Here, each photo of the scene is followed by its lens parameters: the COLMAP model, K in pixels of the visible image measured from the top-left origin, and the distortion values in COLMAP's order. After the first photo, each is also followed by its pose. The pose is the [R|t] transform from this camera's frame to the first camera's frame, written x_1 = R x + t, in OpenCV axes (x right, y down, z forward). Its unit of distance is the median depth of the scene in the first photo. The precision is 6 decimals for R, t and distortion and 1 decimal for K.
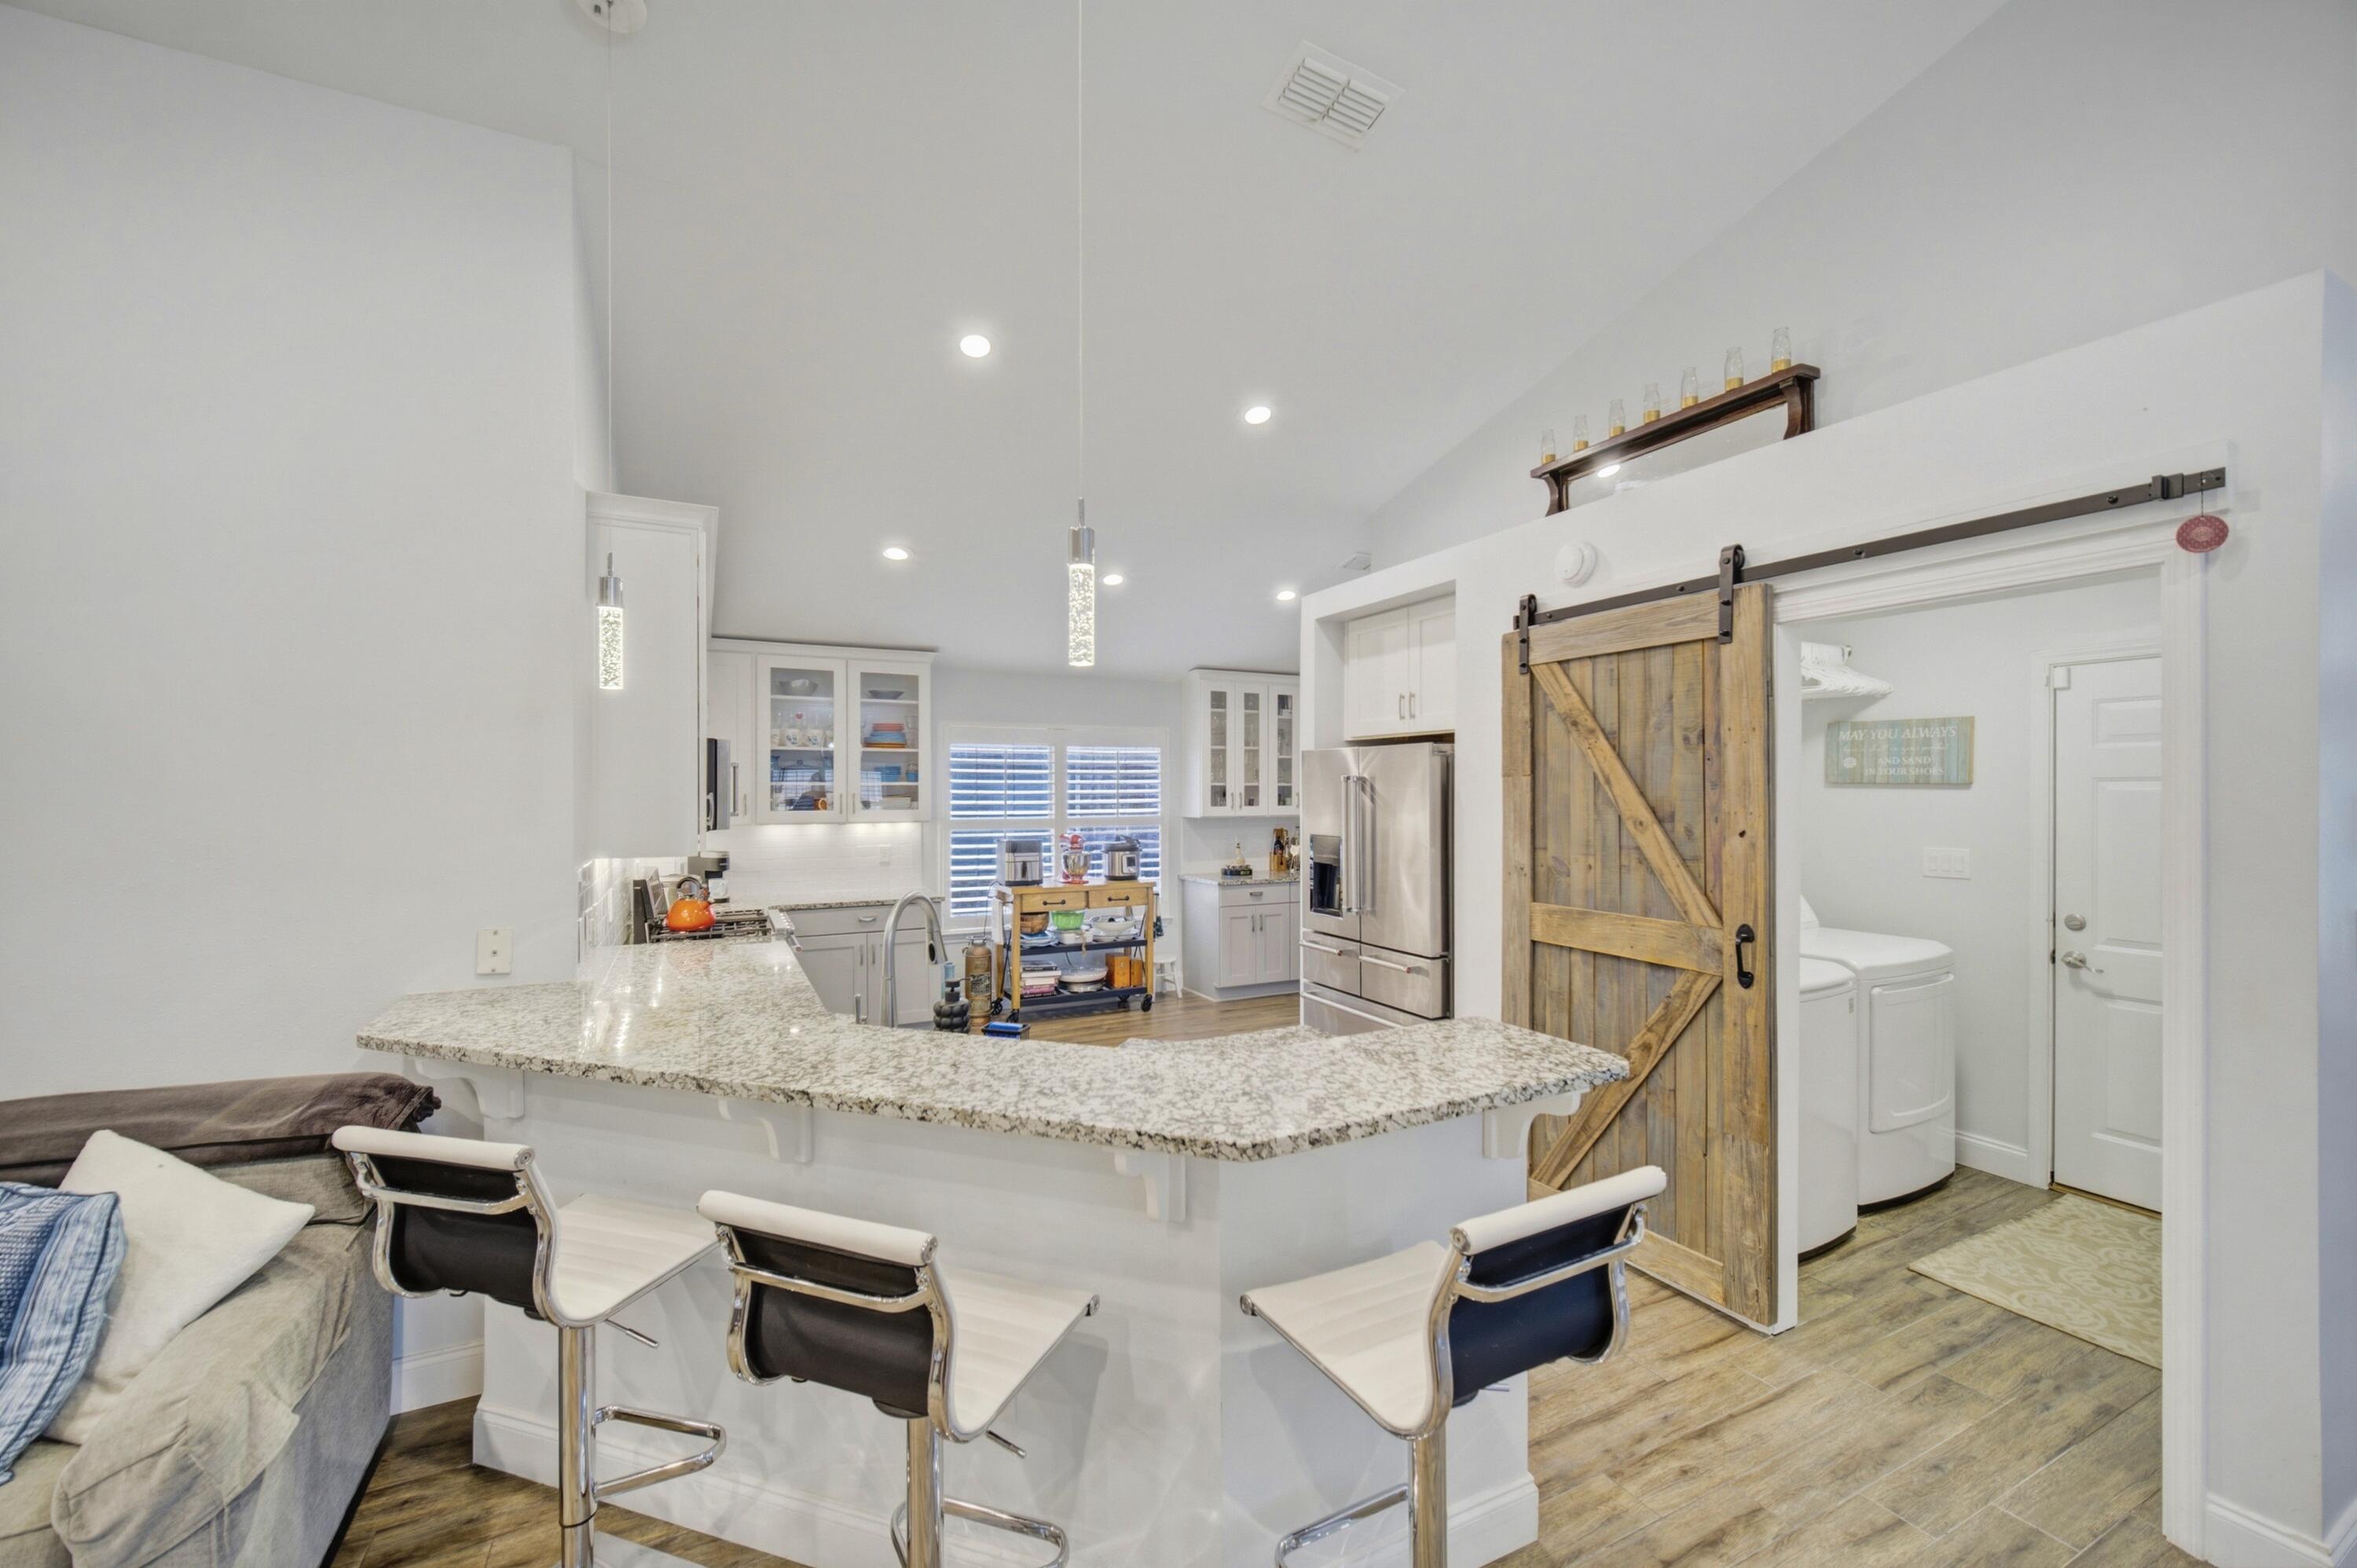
lens RADIAL K [[936.5, 0, 1174.3], [0, 936.5, 788.1], [0, 0, 1]] dist [-0.000310, -0.000235]
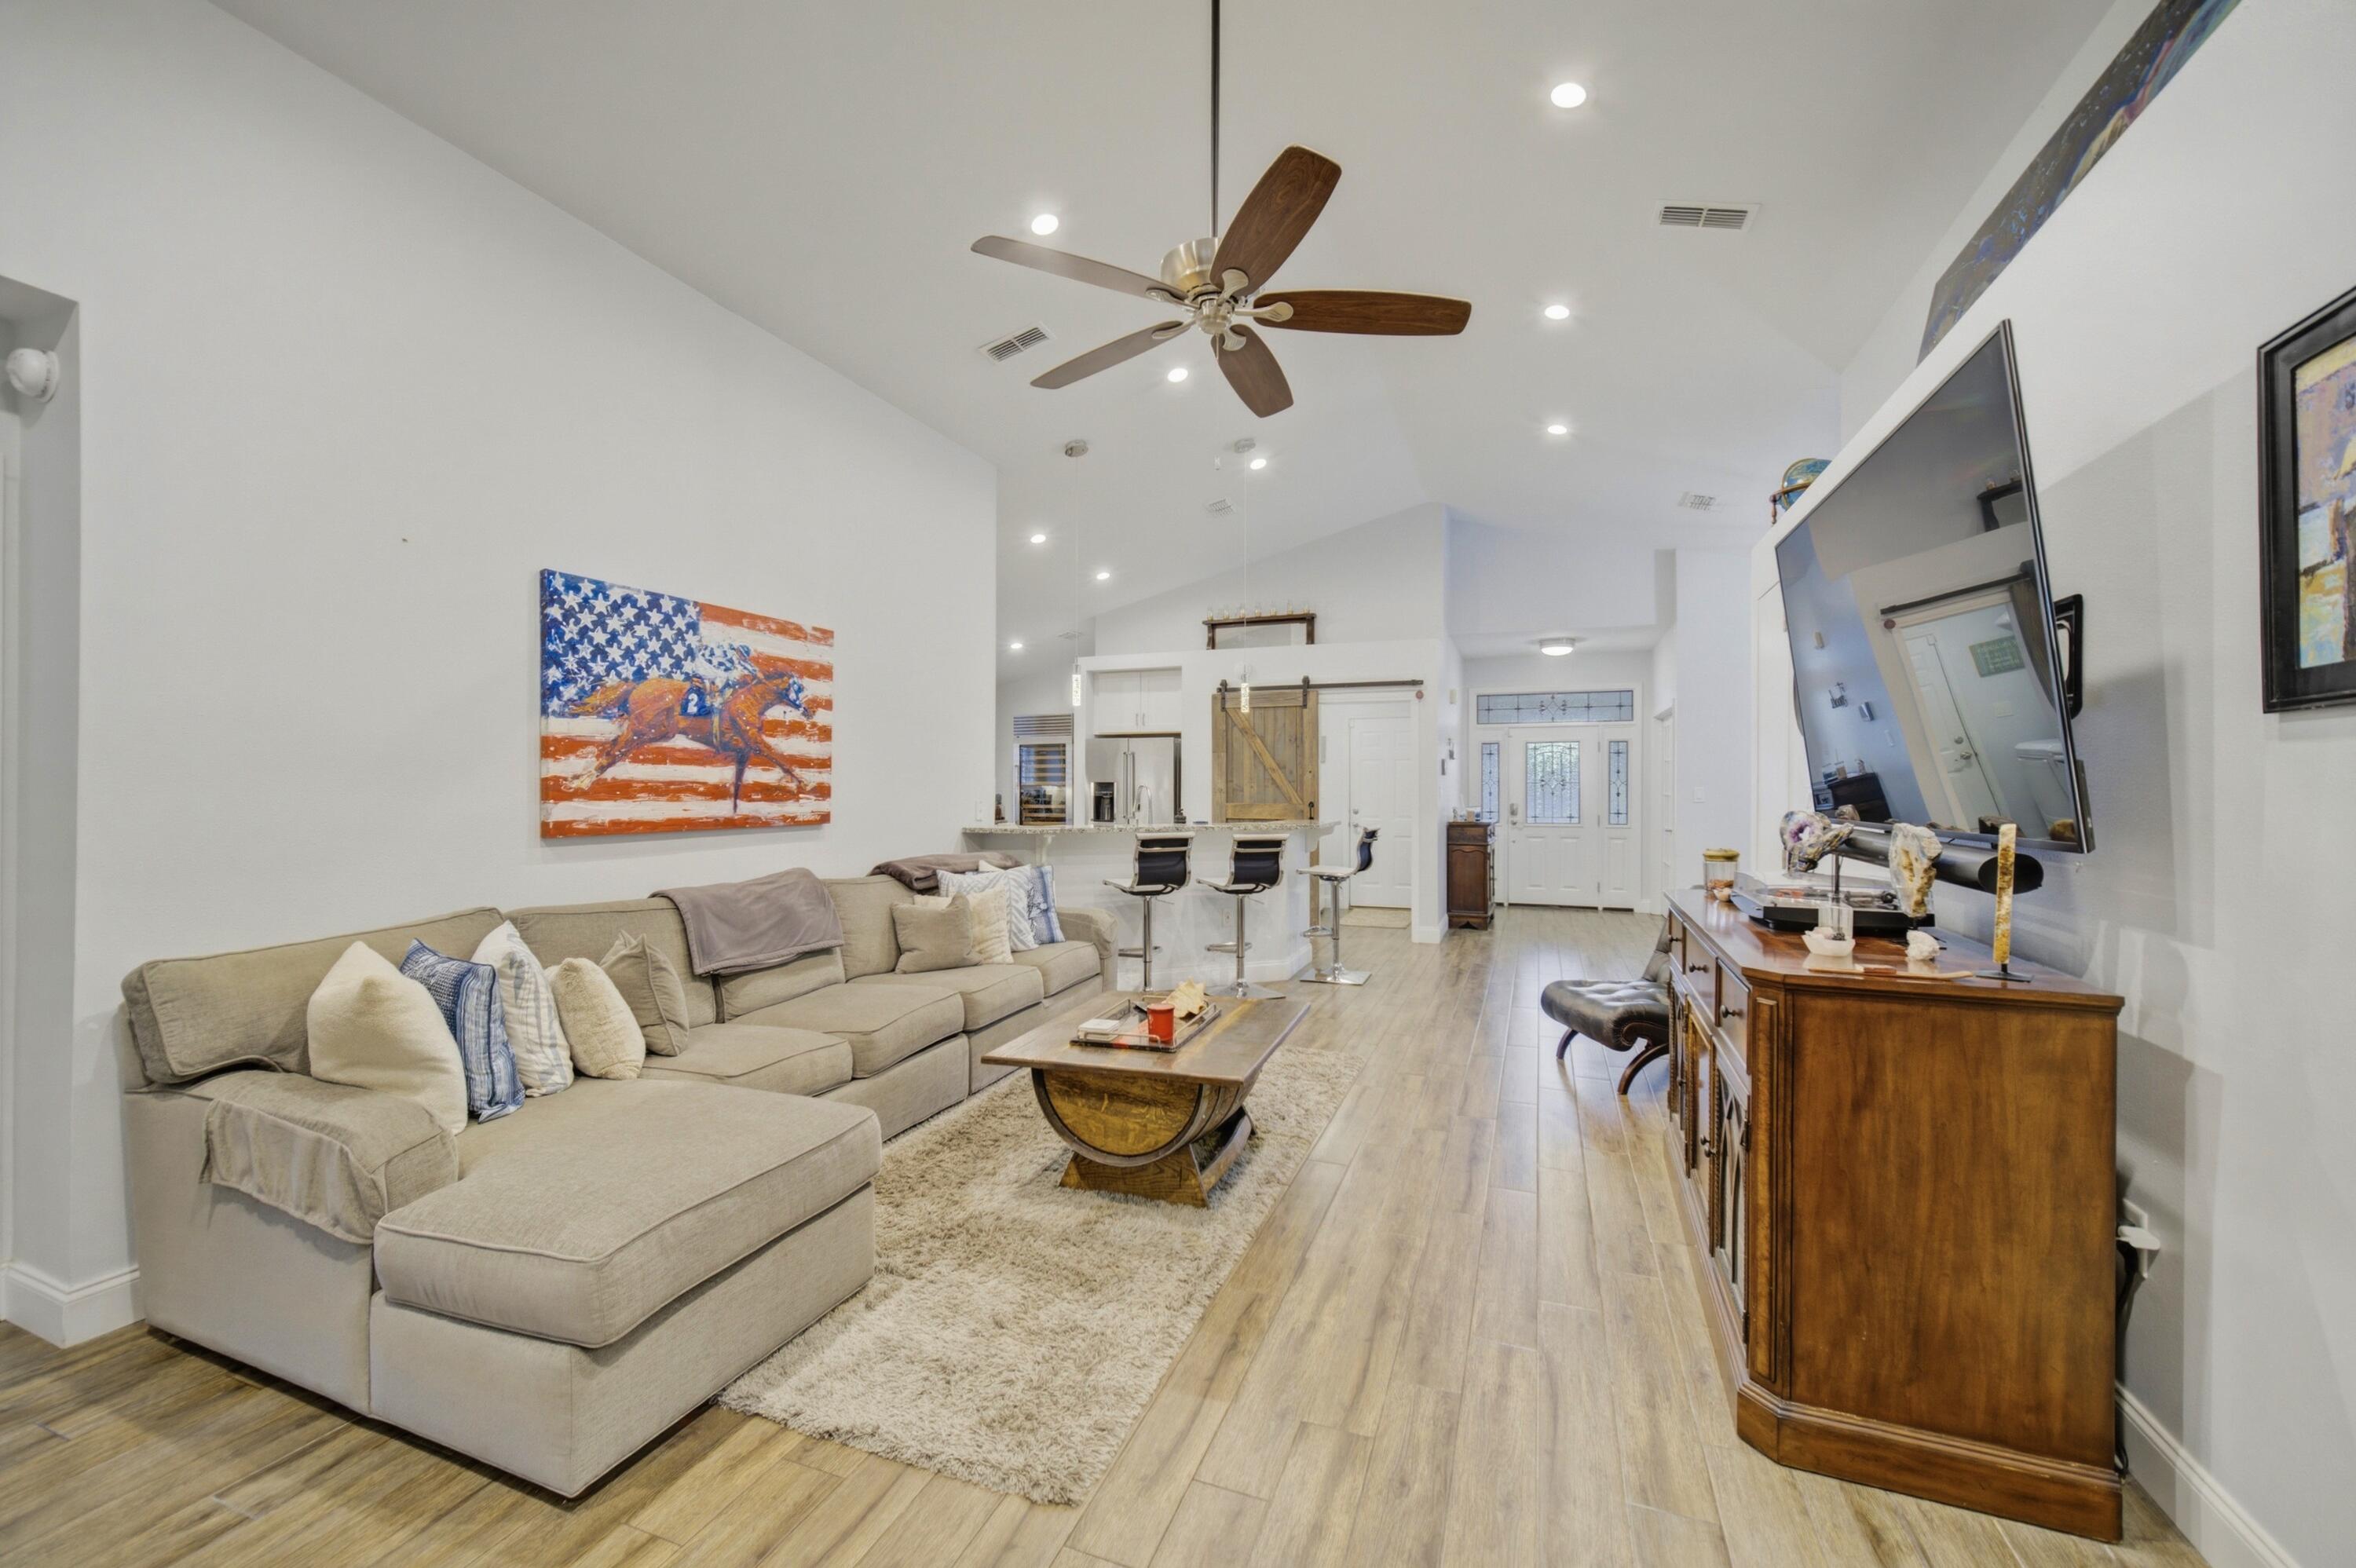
lens RADIAL K [[939.0, 0, 1174.6], [0, 939.0, 793.1], [0, 0, 1]] dist [-0.002097, 0.000086]
pose [[0.739078, 0.002169, 0.673617, -0.754495], [-0.006037, 0.999976, 0.003404, 0.046949], [-0.673593, -0.006582, 0.739073, -0.408249]]
